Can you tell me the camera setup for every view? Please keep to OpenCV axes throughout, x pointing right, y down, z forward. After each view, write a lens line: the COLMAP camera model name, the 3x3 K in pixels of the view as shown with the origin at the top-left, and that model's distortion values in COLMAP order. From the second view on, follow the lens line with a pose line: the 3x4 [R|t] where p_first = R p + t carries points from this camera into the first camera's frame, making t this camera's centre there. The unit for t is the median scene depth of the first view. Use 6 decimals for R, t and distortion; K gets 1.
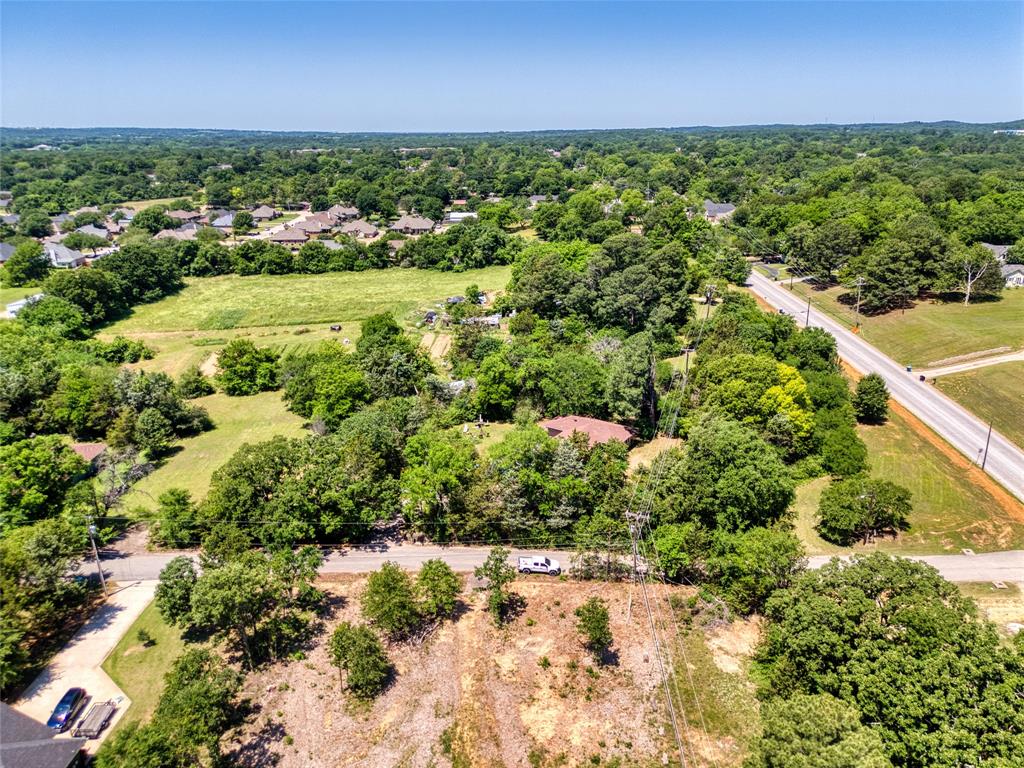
lens RADIAL K [[725.8, 0, 512.0], [0, 725.8, 384.0], [0, 0, 1]] dist [0.073637, -0.065200]
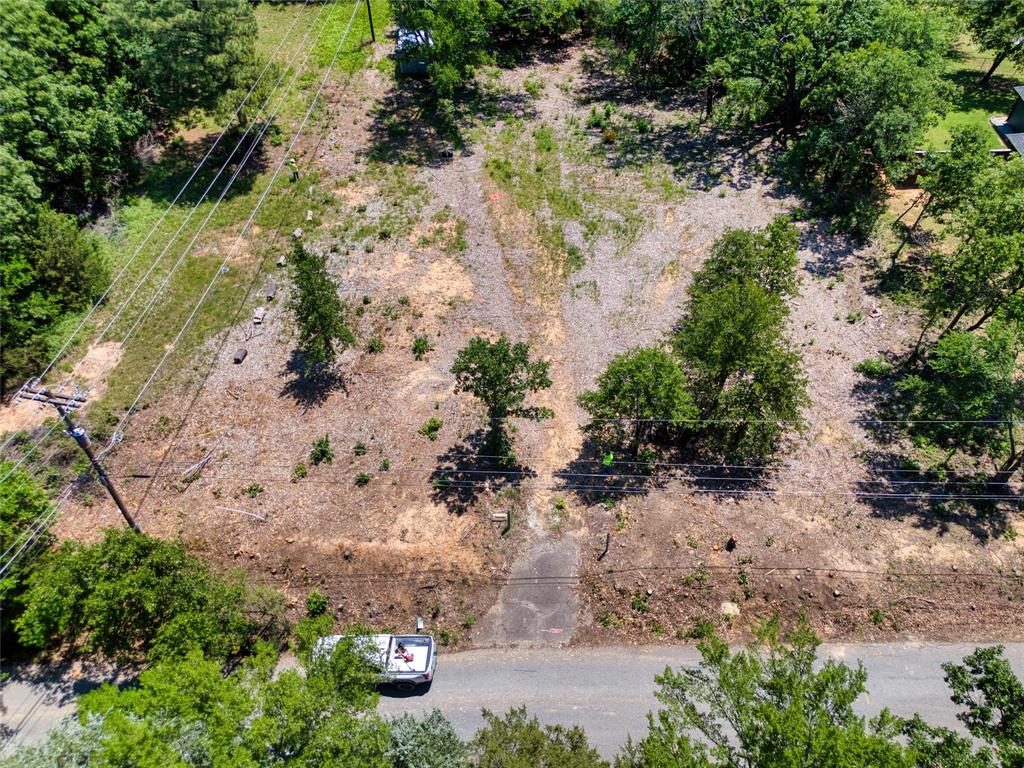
lens RADIAL K [[725.8, 0, 512.0], [0, 725.8, 384.0], [0, 0, 1]] dist [0.073637, -0.065200]
pose [[-0.999243, -0.007270, 0.038214, -0.015680], [0.032642, 0.377611, 0.925389, -0.043618], [-0.021158, 0.925936, -0.377088, 0.403629]]
